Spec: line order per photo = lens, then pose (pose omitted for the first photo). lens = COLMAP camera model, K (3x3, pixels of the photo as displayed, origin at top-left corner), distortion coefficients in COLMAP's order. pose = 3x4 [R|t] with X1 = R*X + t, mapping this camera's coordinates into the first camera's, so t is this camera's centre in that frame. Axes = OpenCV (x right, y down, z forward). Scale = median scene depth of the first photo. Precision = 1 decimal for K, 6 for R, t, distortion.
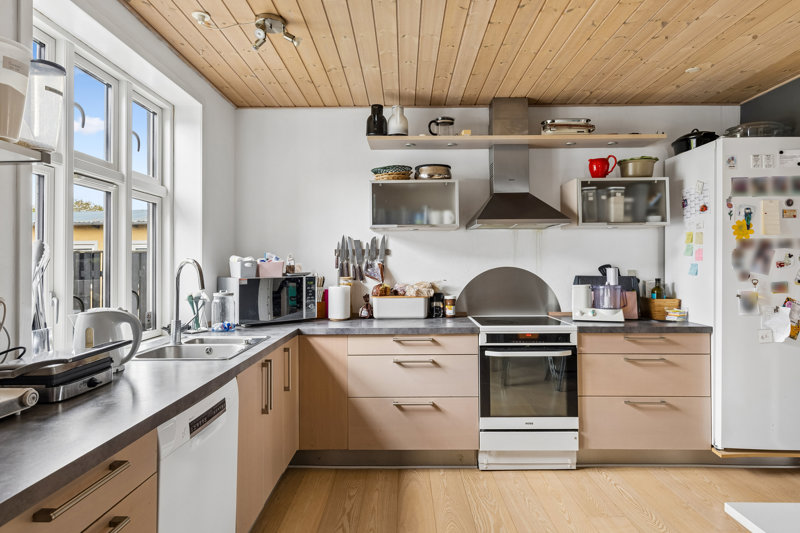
lens RADIAL K [[480.5, 0, 402.6], [0, 480.5, 253.8], [0, 0, 1]] dist [0.019750, -0.000133]
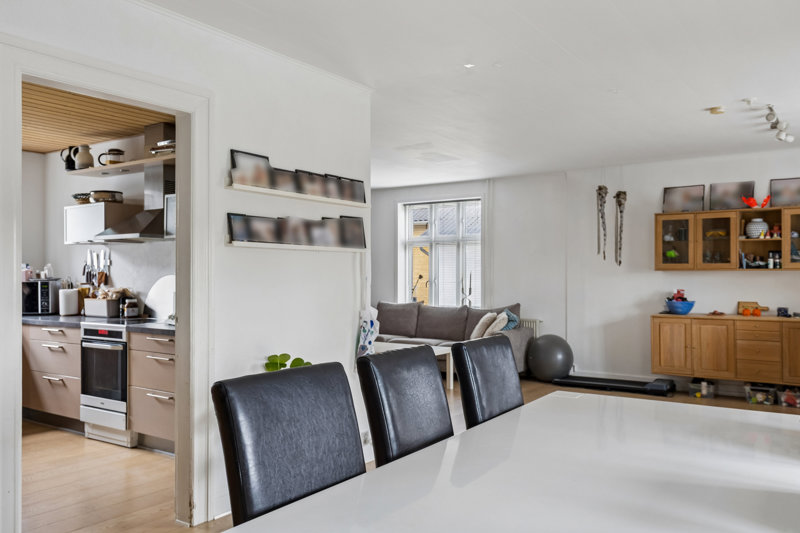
lens RADIAL K [[663.1, 0, 401.0], [0, 663.1, 275.0], [0, 0, 1]] dist [0.002112, 0.000787]
pose [[0.820947, 0.002943, -0.570997, 1.822005], [0.007719, 0.999838, 0.016252, 0.006775], [0.570953, -0.017750, 0.820791, 0.063867]]
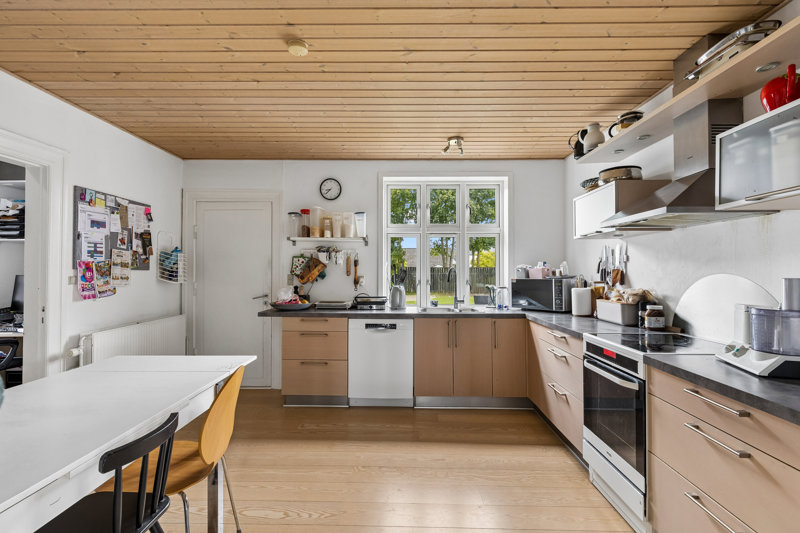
lens RADIAL K [[382.7, 0, 400.0], [0, 382.7, 266.5], [0, 0, 1]] dist [-0.002140, 0.000097]
pose [[-0.017287, -0.009472, -0.999806, 0.951282], [0.015986, 0.999825, -0.009749, 0.016358], [0.999723, -0.016152, -0.017133, 0.639308]]
